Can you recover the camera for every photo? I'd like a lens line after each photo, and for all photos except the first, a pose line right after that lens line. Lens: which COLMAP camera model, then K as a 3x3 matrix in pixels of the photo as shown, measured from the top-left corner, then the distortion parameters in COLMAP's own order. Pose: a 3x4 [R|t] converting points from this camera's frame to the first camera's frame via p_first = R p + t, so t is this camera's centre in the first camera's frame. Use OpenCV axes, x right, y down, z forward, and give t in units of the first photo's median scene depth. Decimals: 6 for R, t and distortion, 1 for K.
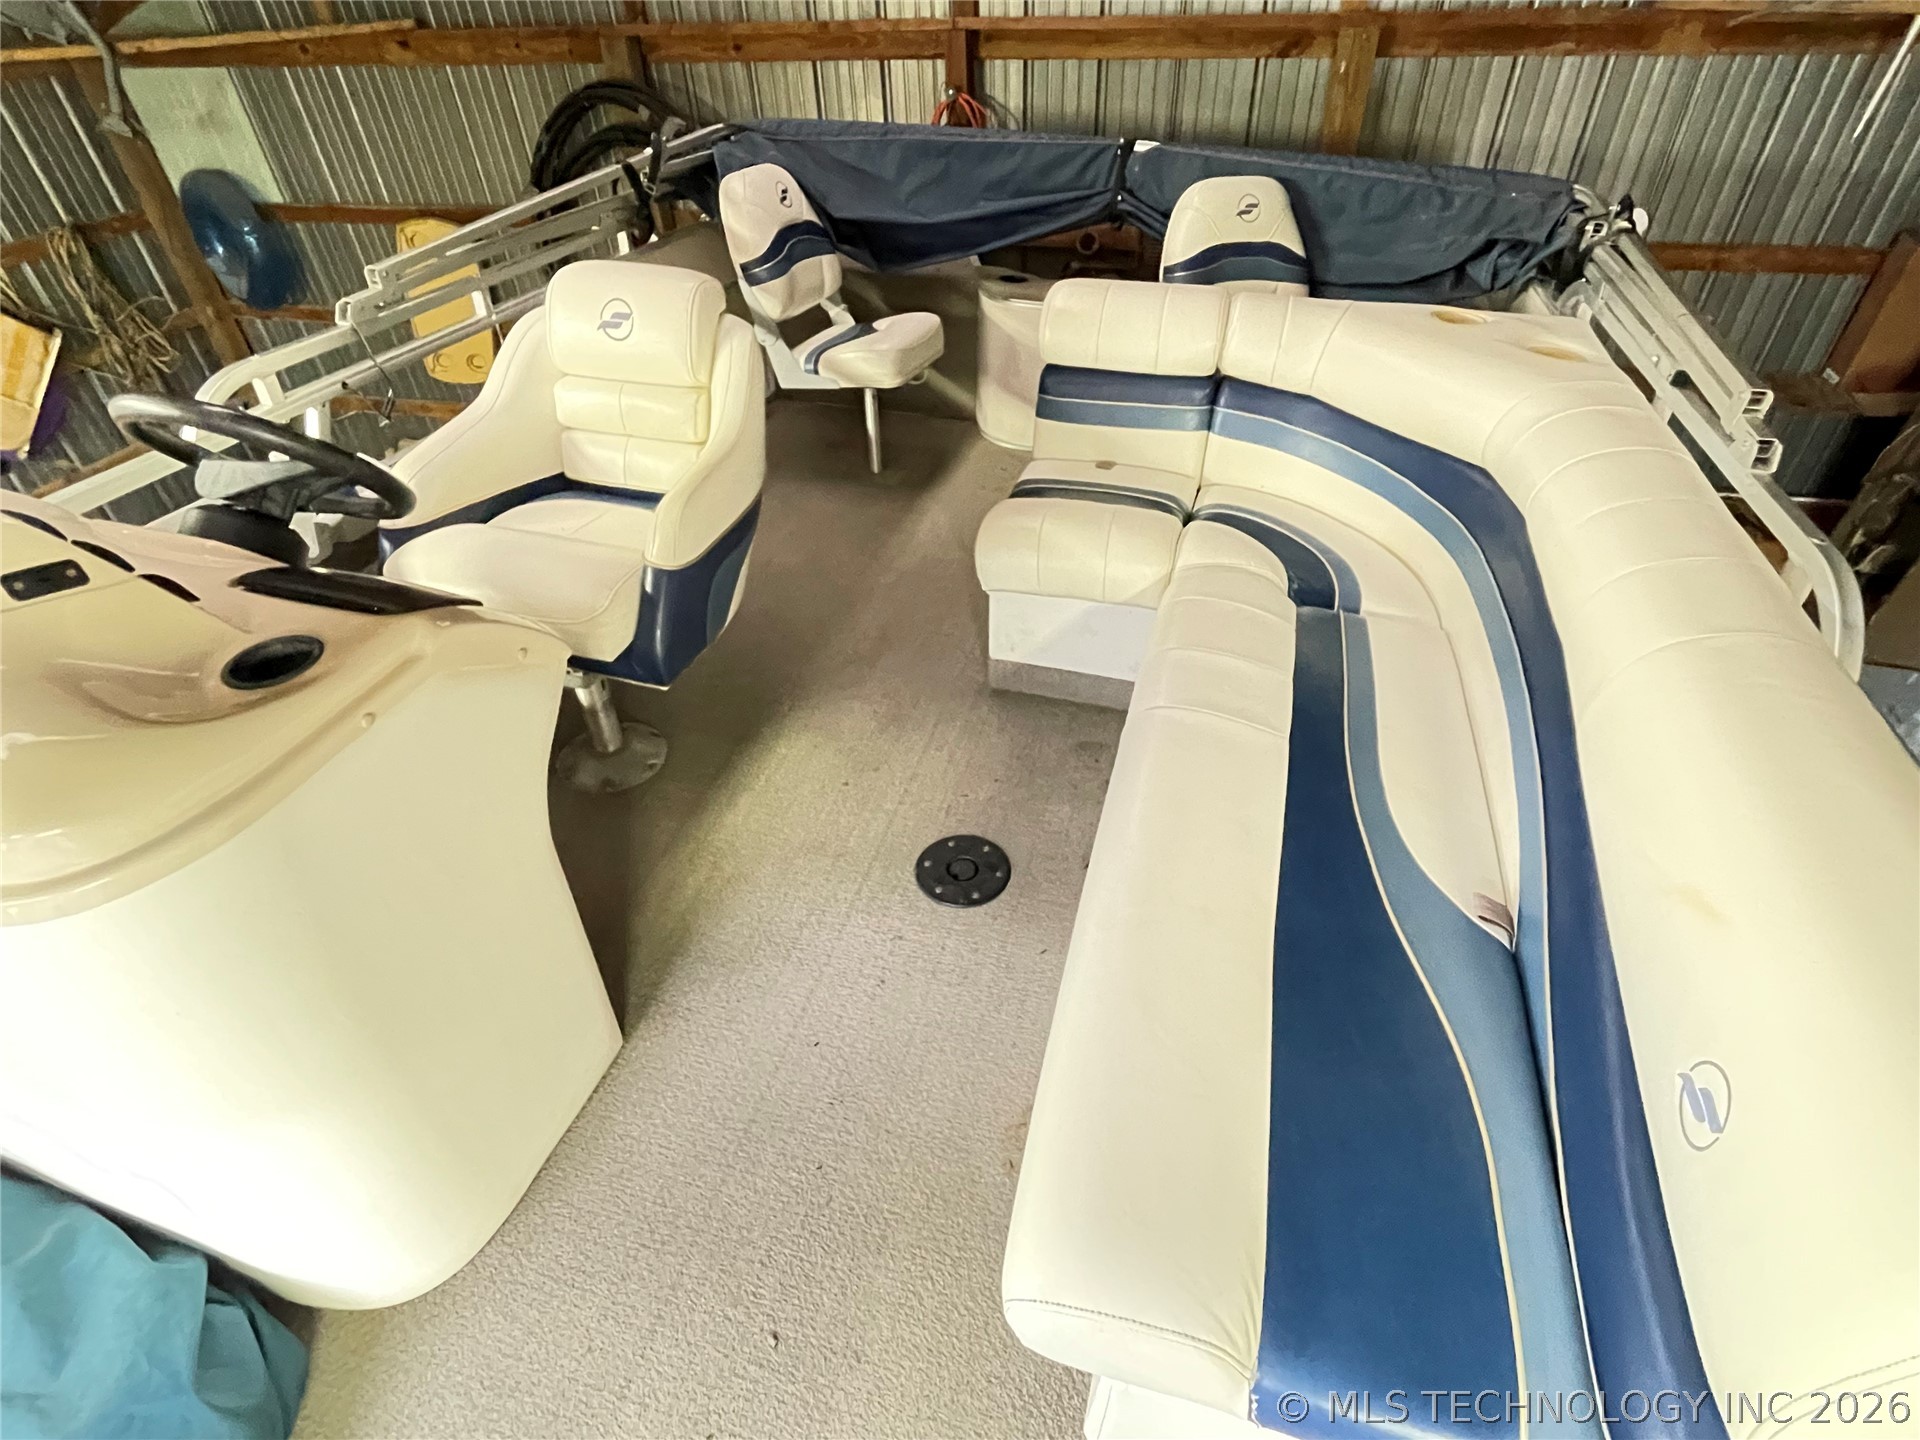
lens RADIAL K [[937.9, 0, 954.9], [0, 937.9, 717.0], [0, 0, 1]] dist [0.000127, -0.001842]
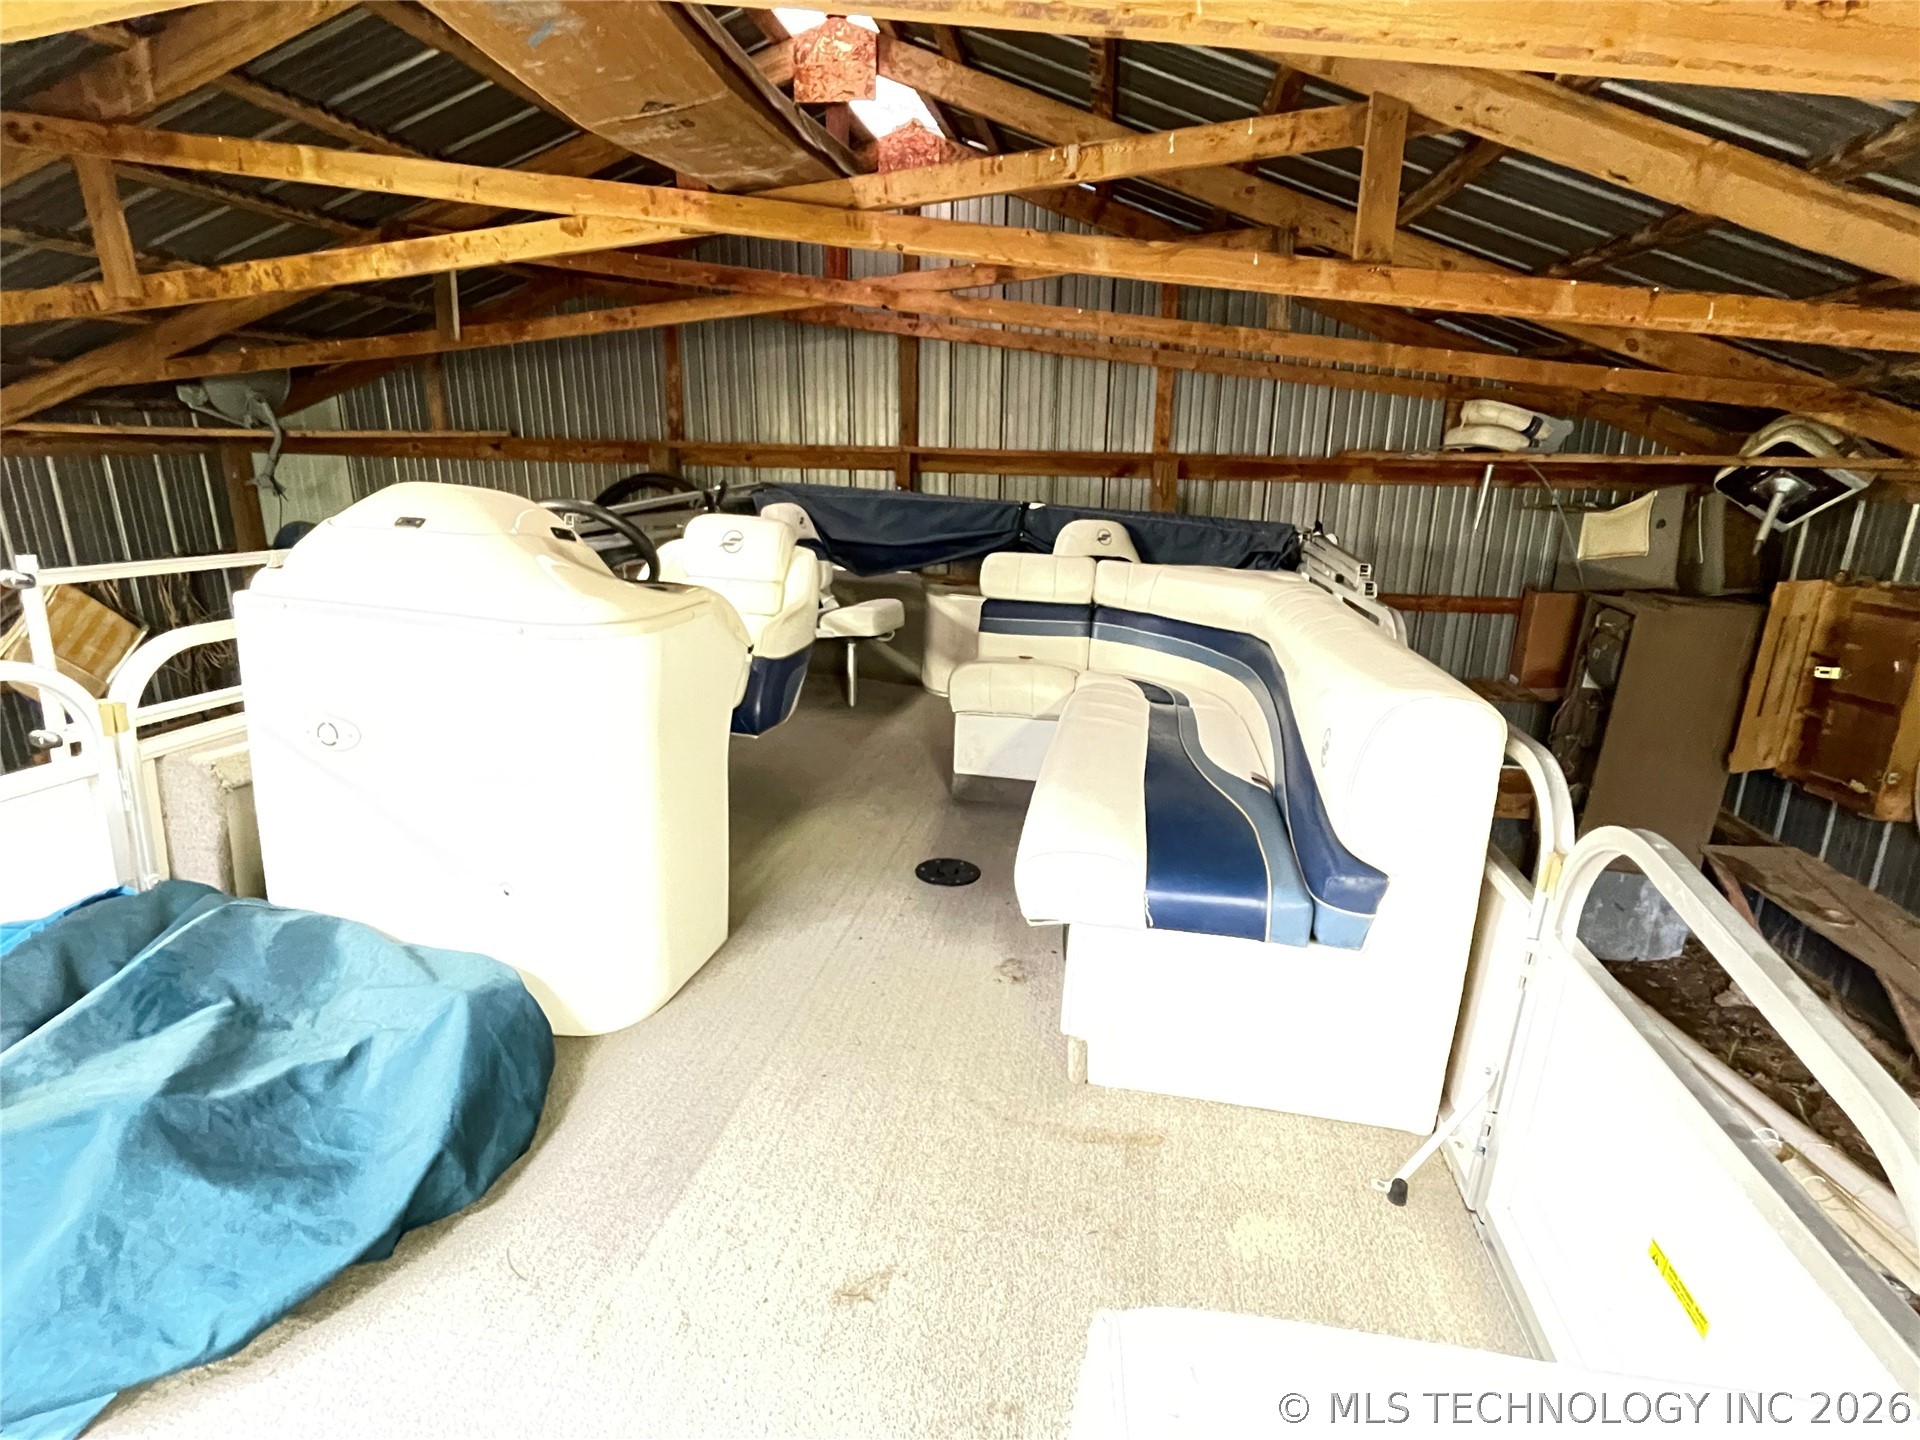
lens RADIAL K [[937.9, 0, 961.8], [0, 937.9, 720.5], [0, 0, 1]] dist [0.000127, -0.001842]
pose [[0.993636, 0.019588, 0.110920, -0.066965], [0.026020, 0.918210, -0.395239, 0.258127], [-0.109589, 0.395609, 0.911857, -0.206409]]
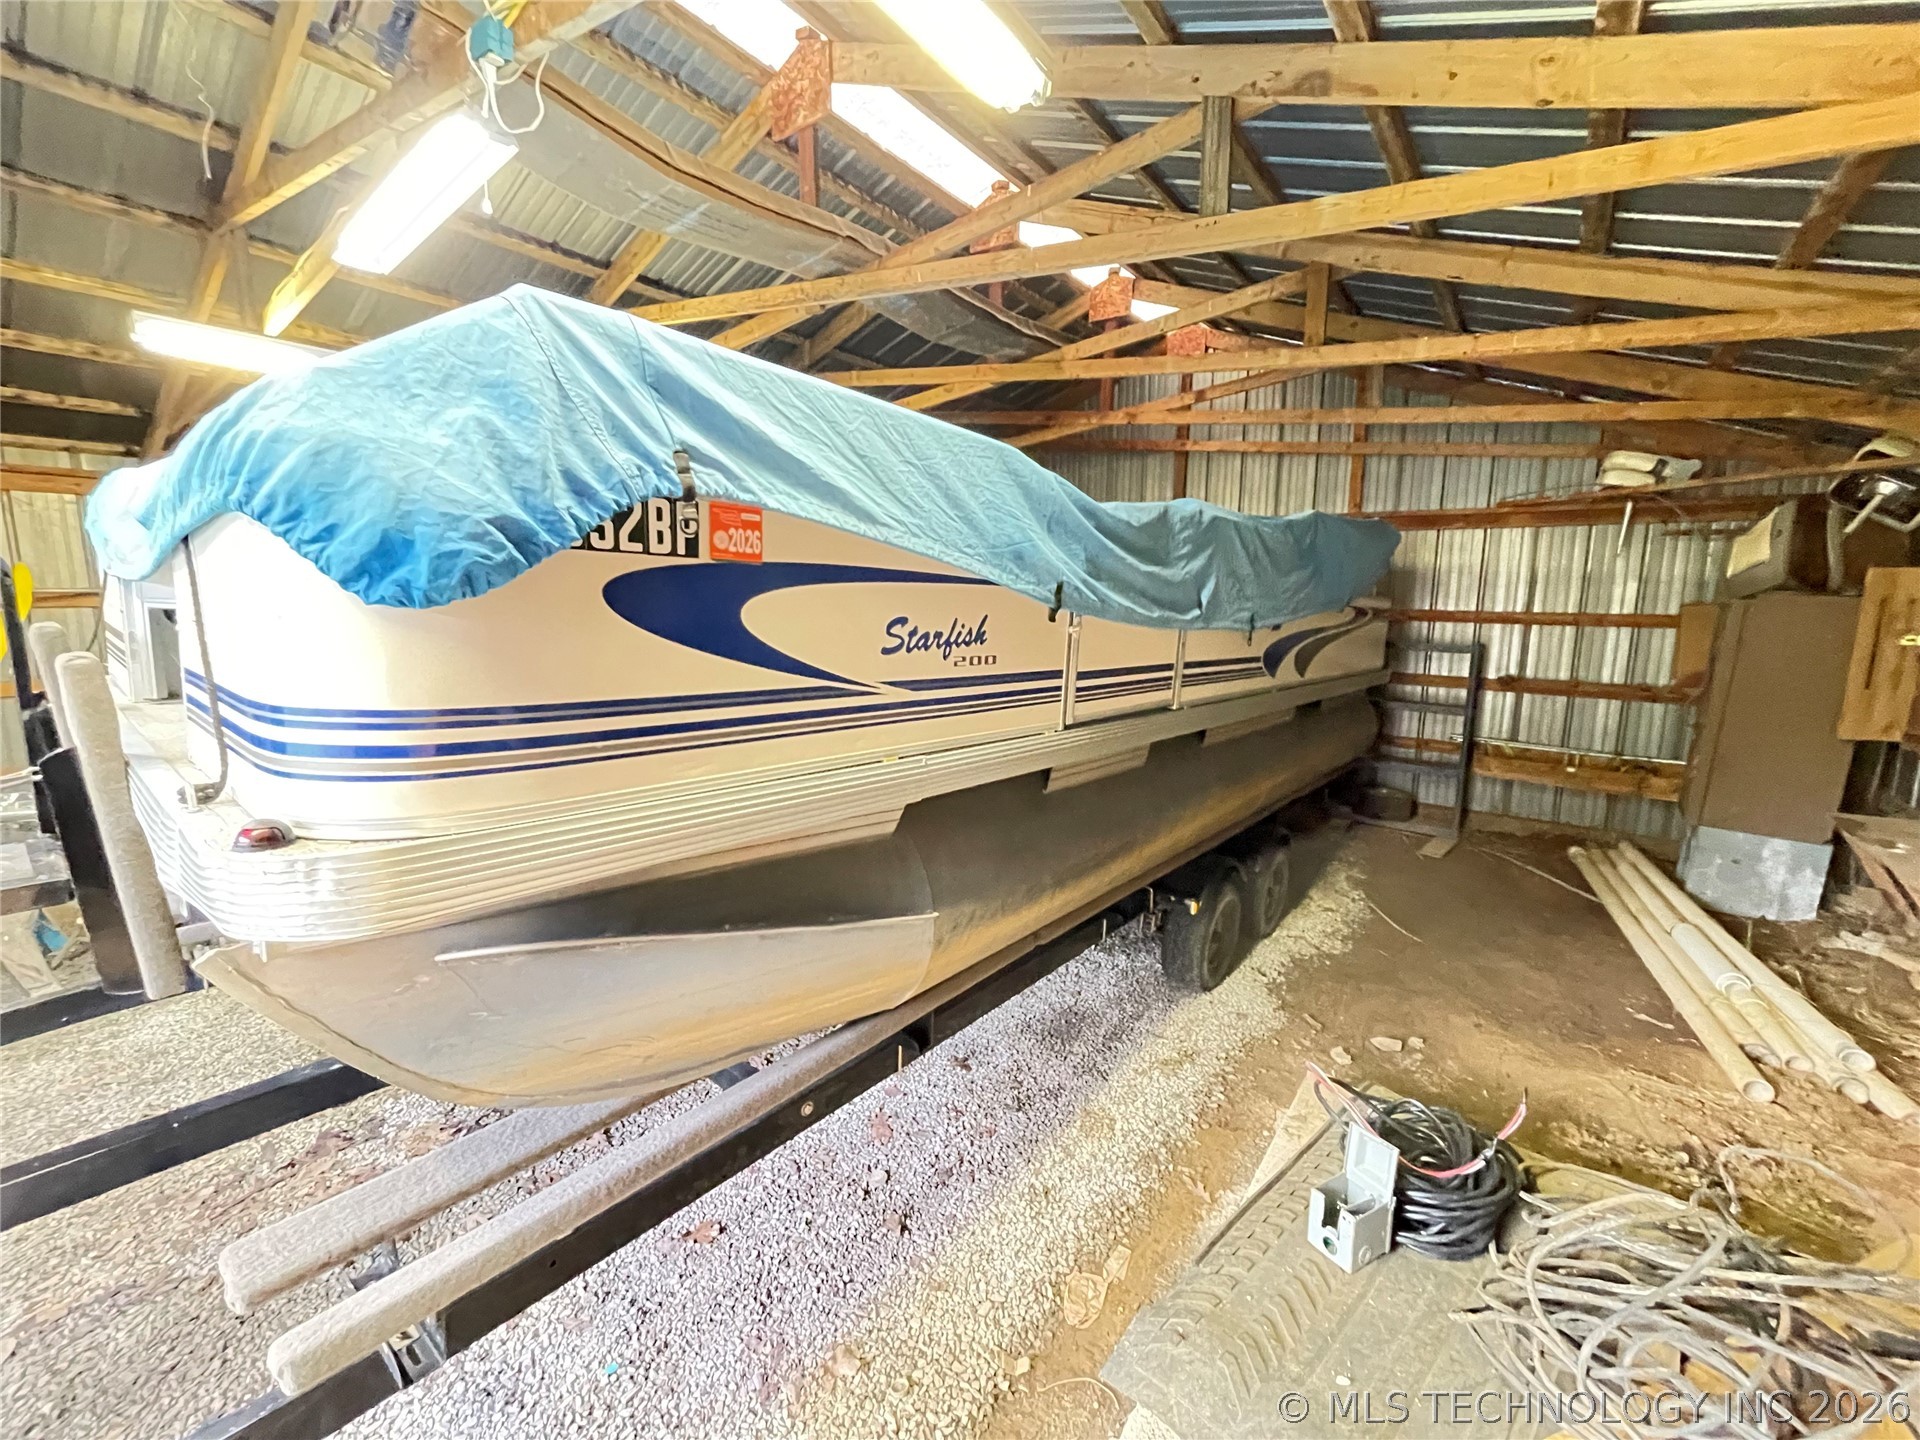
lens RADIAL K [[771.6, 0, 963.6], [0, 771.6, 723.8], [0, 0, 1]] dist [0.000523, -0.000308]
pose [[0.925295, 0.105812, -0.364189, 0.288755], [-0.273082, 0.852248, -0.446205, 0.710773], [0.263165, 0.512325, 0.817476, -0.459241]]
